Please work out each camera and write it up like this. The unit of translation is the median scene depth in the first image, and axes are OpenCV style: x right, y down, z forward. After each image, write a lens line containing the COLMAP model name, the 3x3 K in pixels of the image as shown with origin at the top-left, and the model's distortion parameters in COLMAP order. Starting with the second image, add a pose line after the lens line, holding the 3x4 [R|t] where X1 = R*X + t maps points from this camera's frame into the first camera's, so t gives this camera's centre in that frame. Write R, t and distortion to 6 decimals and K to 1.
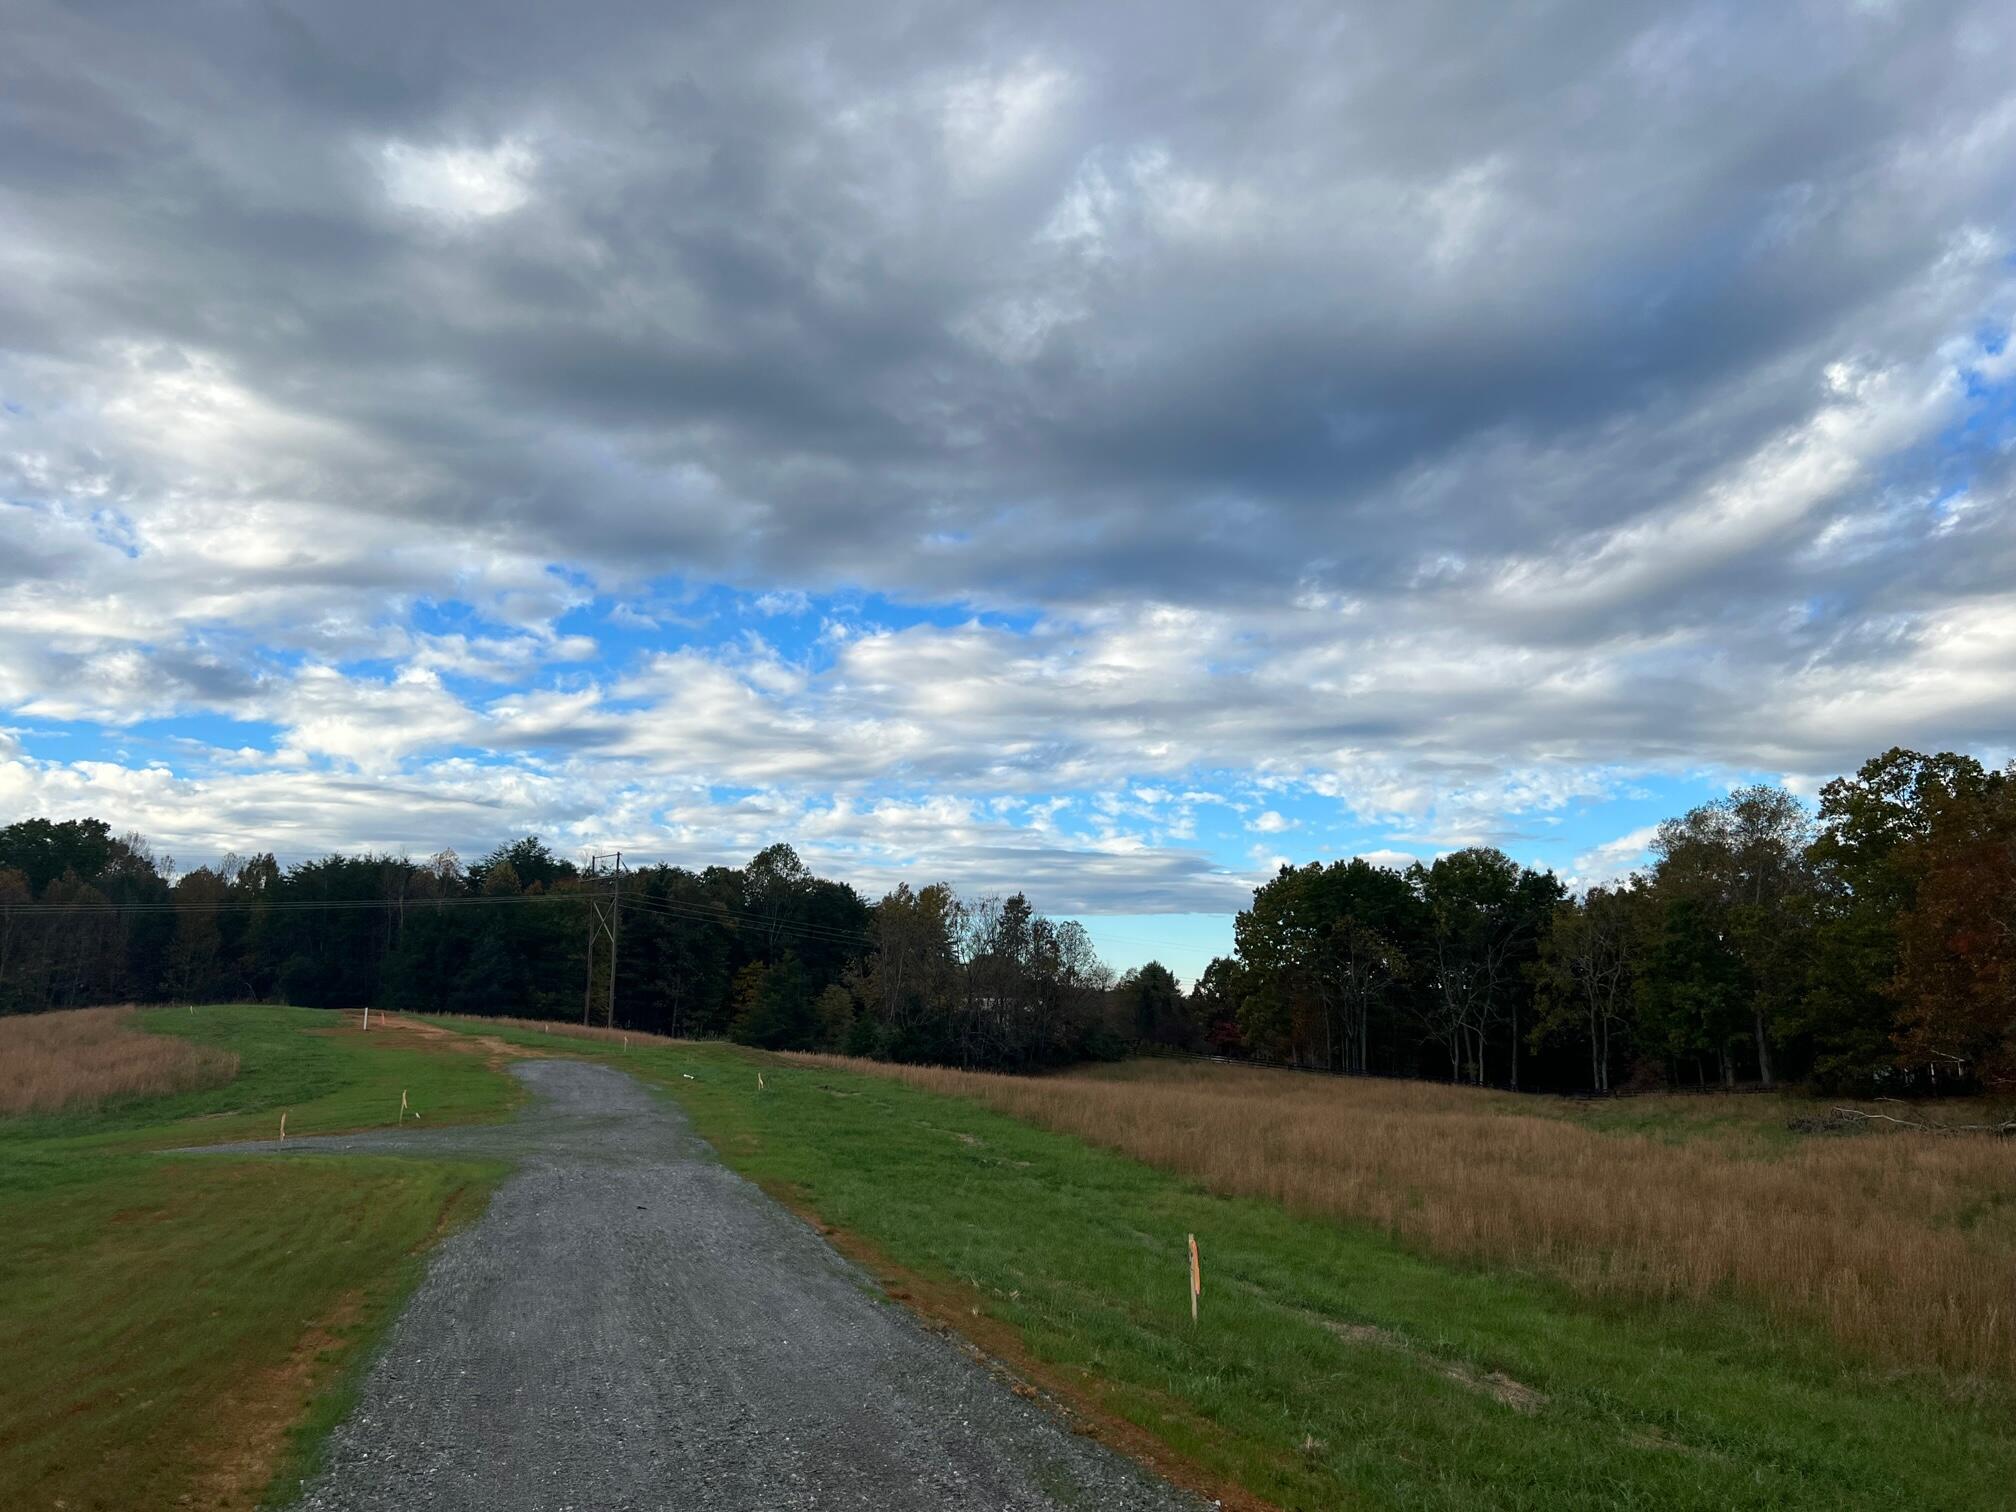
lens RADIAL K [[1715.3, 0, 1020.2], [0, 1715.3, 766.6], [0, 0, 1]] dist [0.089212, -0.128838]
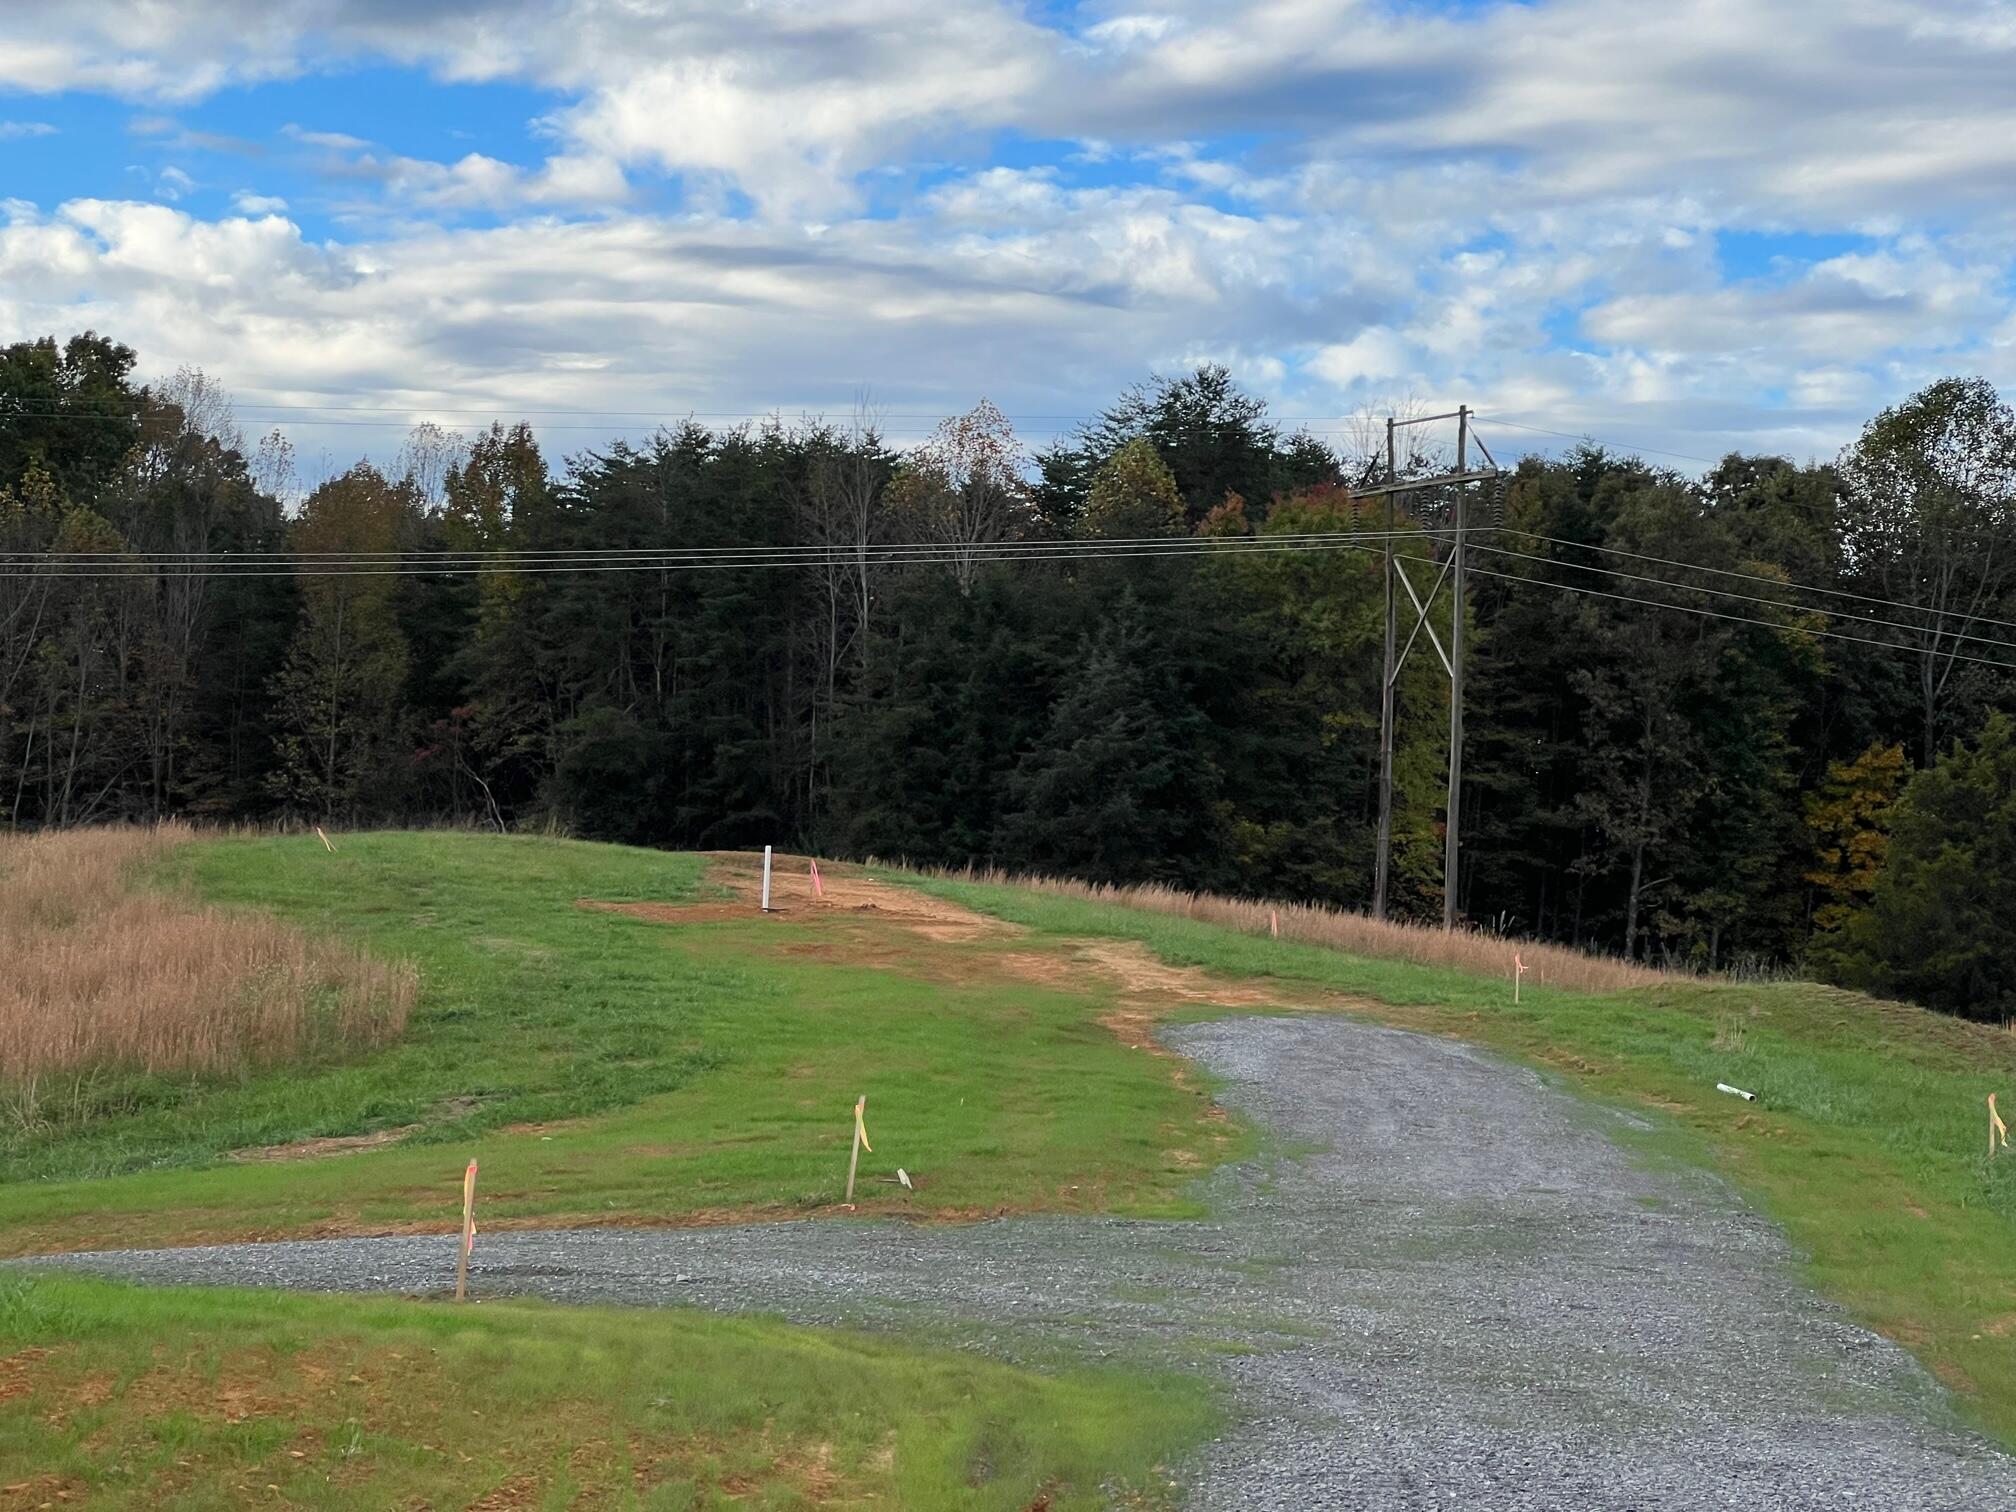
lens RADIAL K [[4999.2, 0, 1008.0], [0, 4999.2, 756.0], [0, 0, 1]] dist [-0.157505, 5.631453]
pose [[0.950753, 0.019269, -0.309351, -0.016438], [0.015402, 0.993895, 0.109246, 0.008714], [0.309567, -0.108631, 0.944652, 0.051129]]
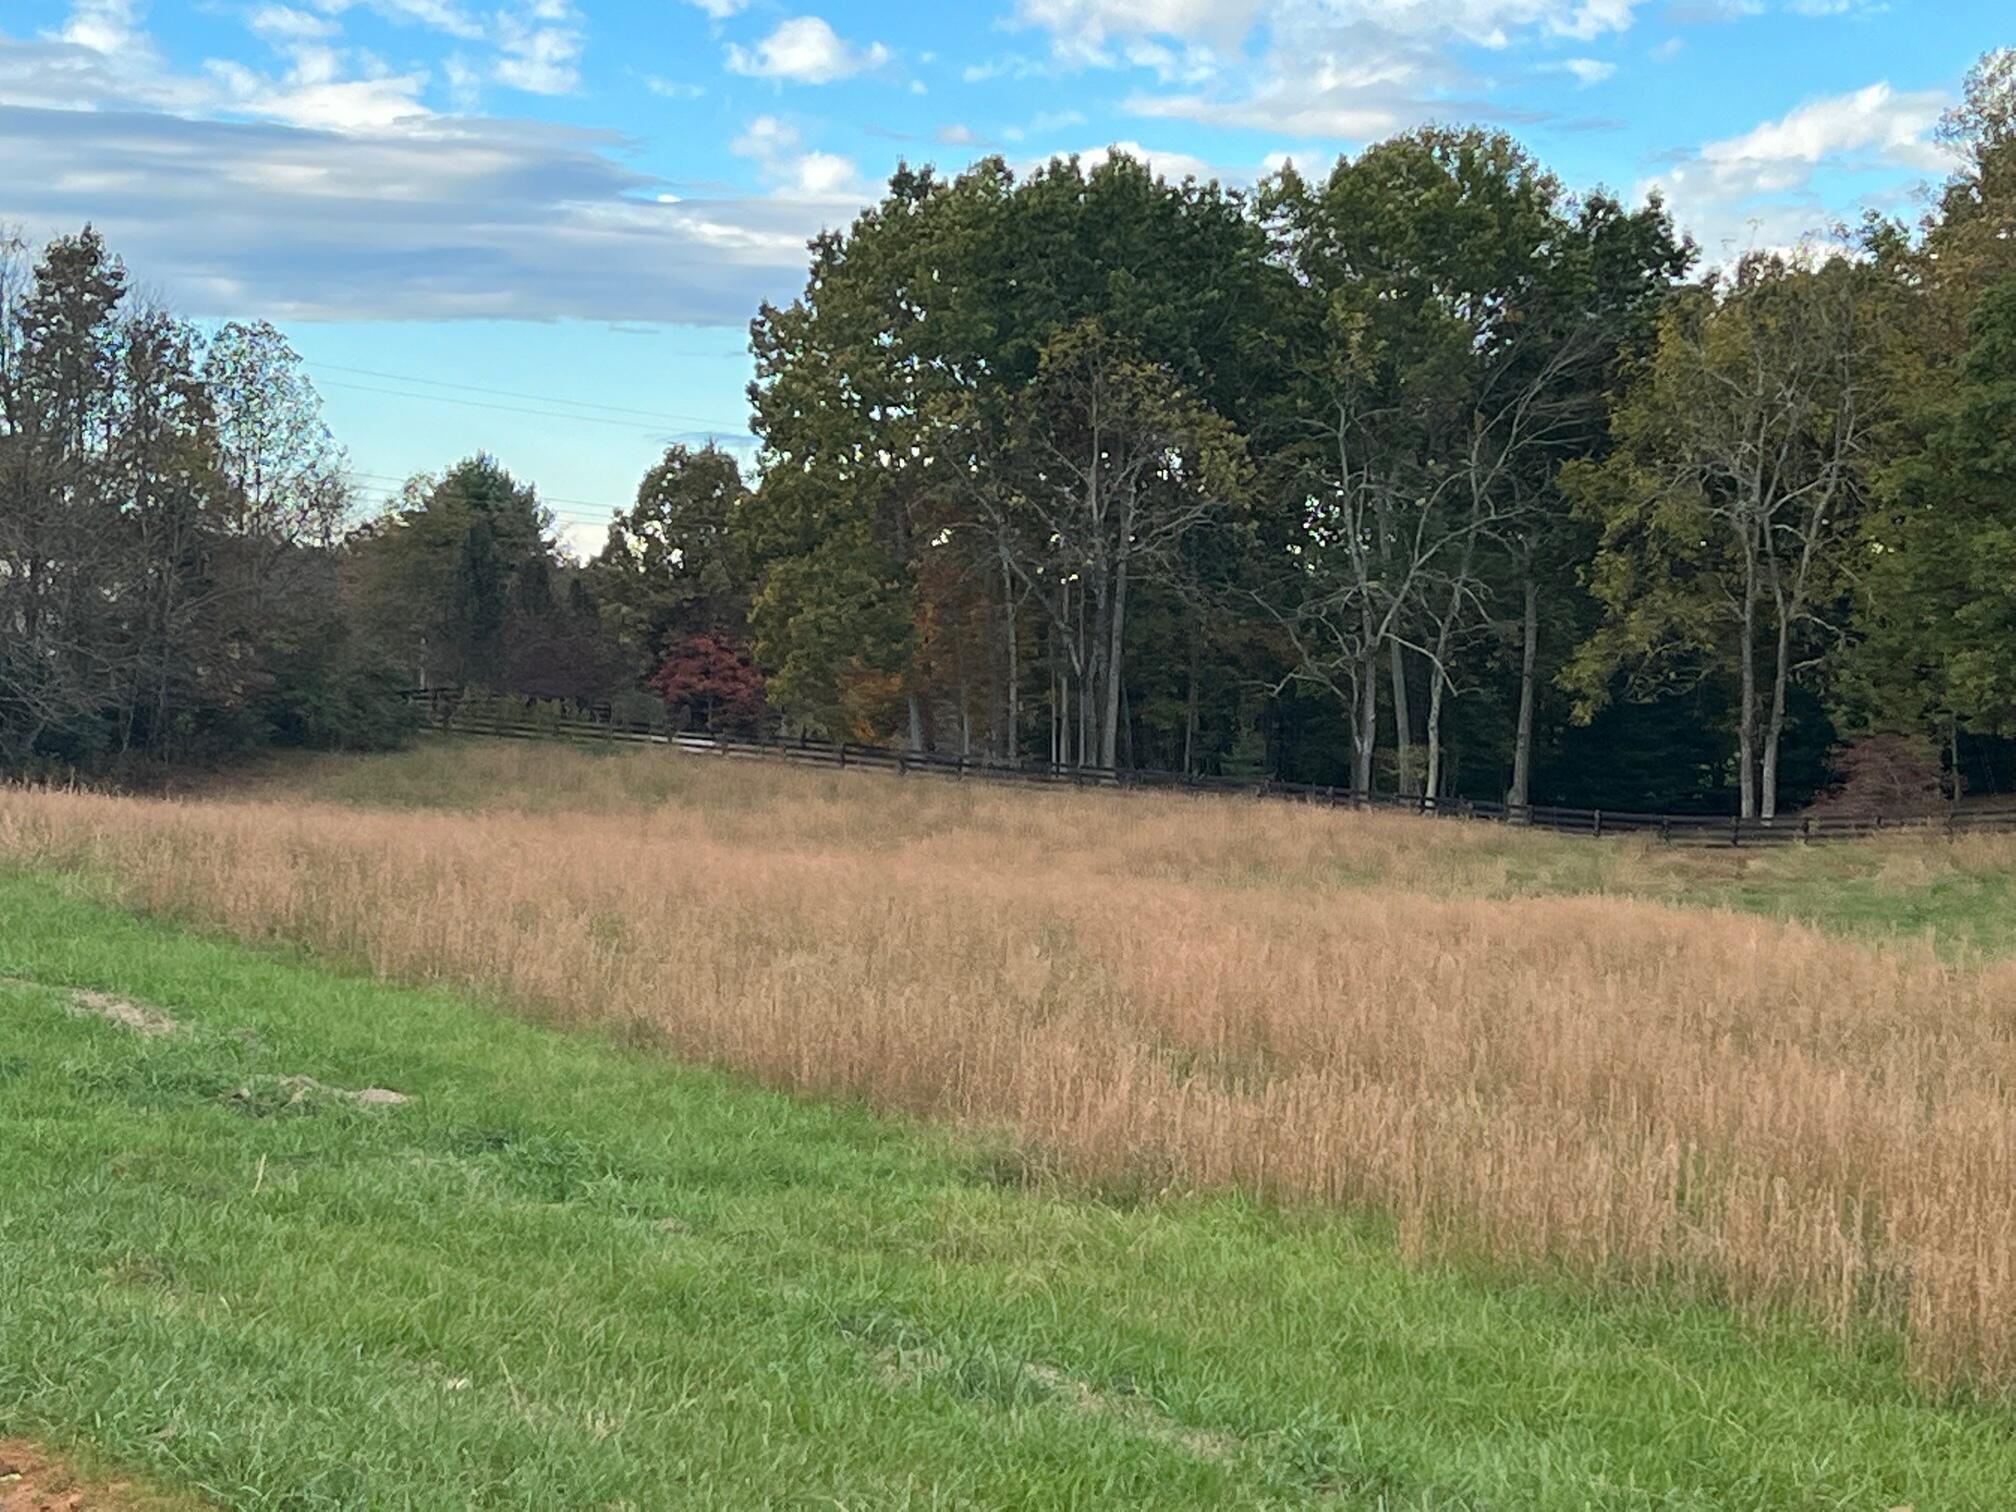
lens RADIAL K [[4580.6, 0, 1008.0], [0, 4580.6, 756.0], [0, 0, 1]] dist [0.108129, 0.747757]
pose [[0.970004, -0.003577, 0.243063, -0.041790], [-0.037776, 0.985527, 0.165255, 0.021633], [-0.240136, -0.169480, 0.955830, 0.124669]]
